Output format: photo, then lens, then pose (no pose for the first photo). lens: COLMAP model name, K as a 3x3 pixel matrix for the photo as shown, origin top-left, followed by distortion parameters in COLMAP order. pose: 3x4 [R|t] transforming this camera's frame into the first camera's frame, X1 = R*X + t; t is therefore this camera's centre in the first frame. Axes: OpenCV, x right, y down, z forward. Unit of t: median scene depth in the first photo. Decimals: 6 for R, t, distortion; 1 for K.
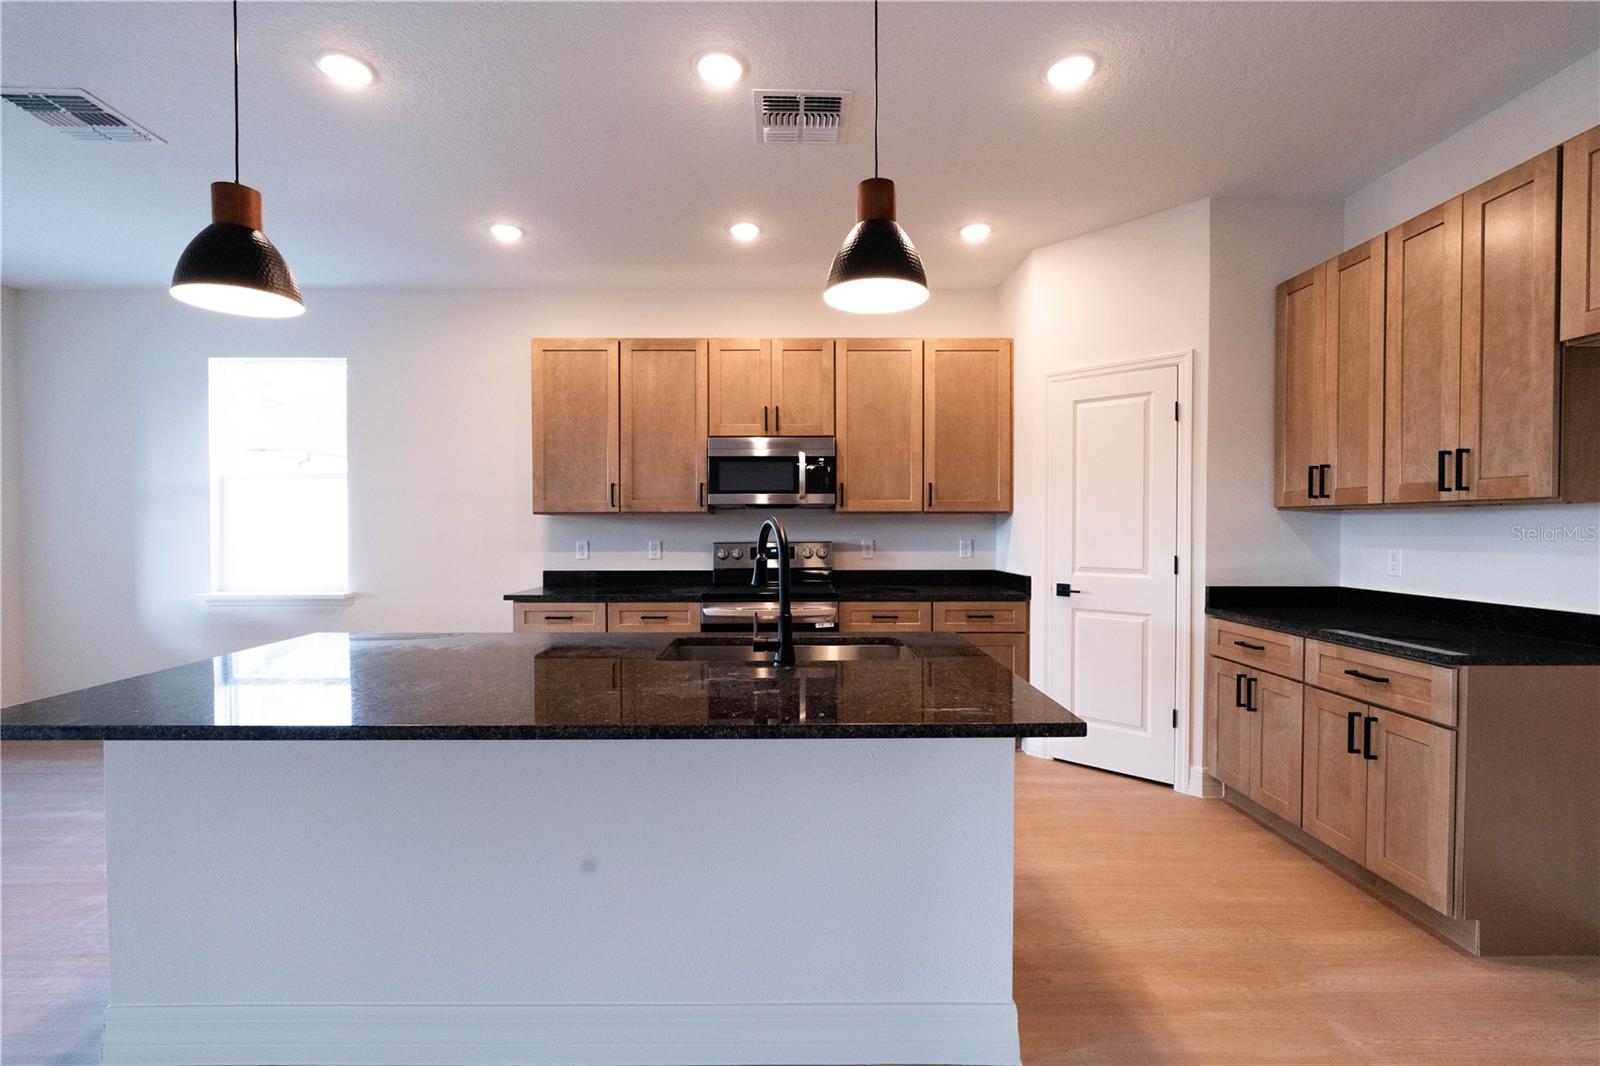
lens RADIAL K [[705.7, 0, 792.6], [0, 705.7, 536.0], [0, 0, 1]] dist [0.000965, 0.000465]
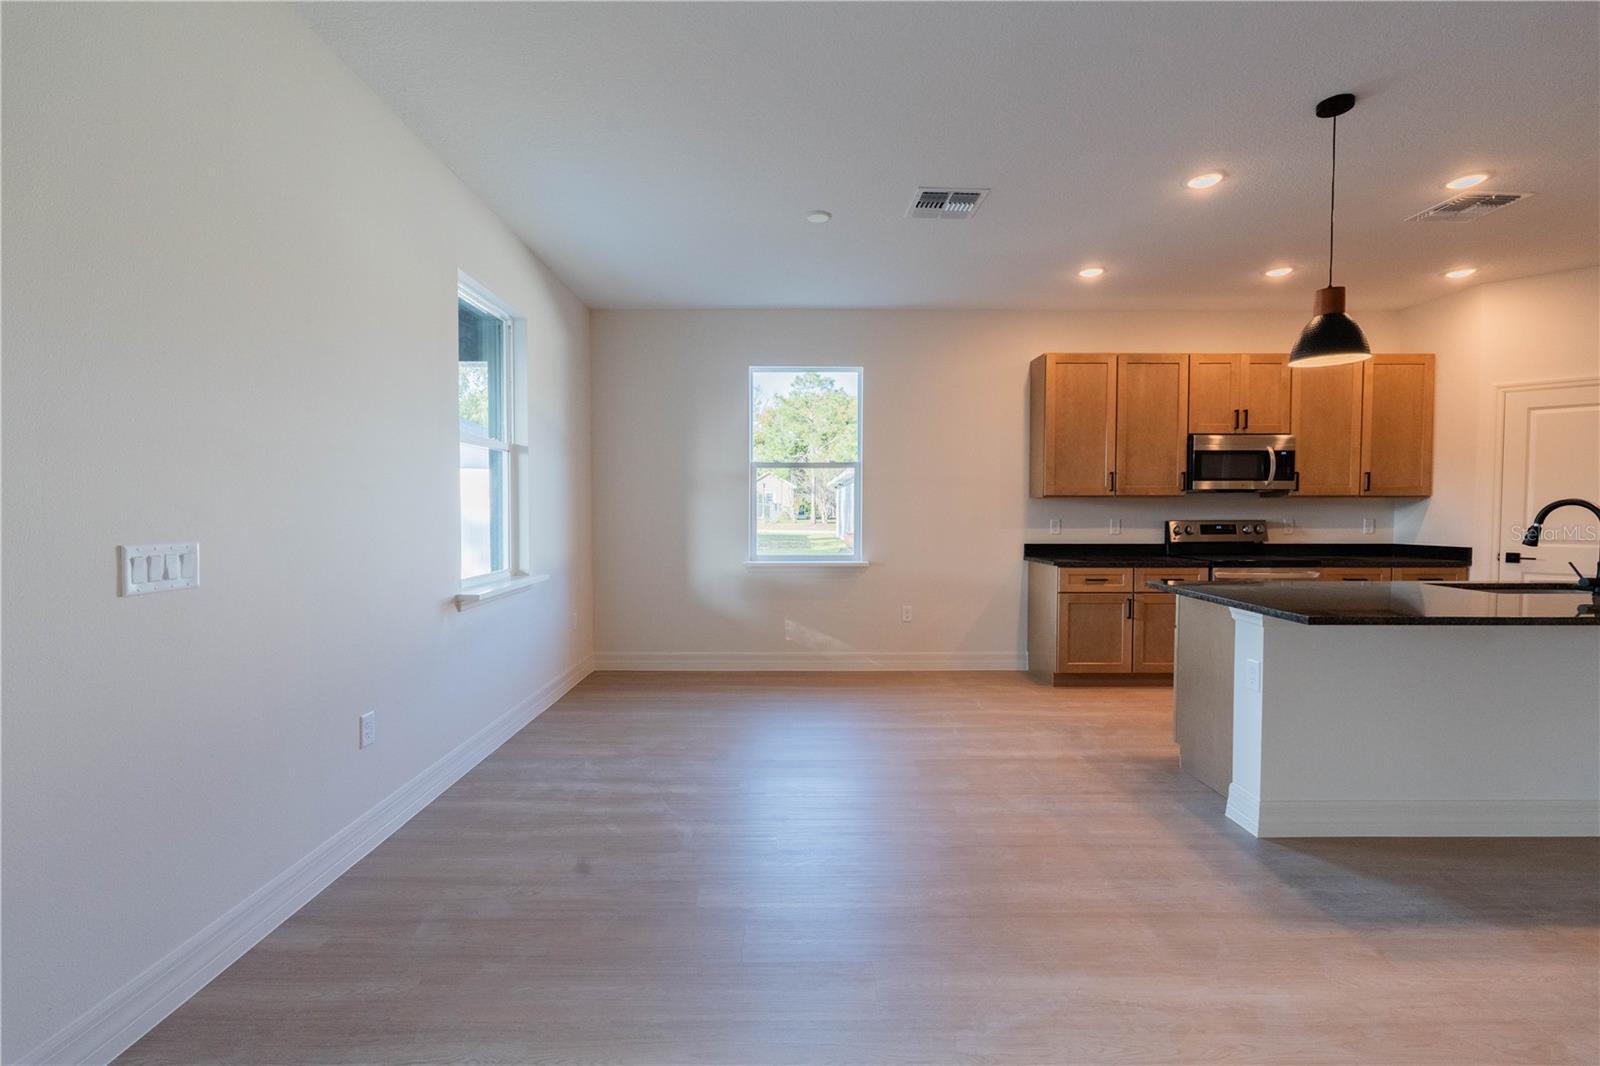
lens RADIAL K [[713.7, 0, 792.5], [0, 713.7, 536.2], [0, 0, 1]] dist [-0.000712, -0.000354]
pose [[0.999993, 0.002027, 0.003005, -1.028268], [-0.002092, 0.999762, 0.021696, 0.014475], [-0.002960, -0.021702, 0.999760, -0.307480]]
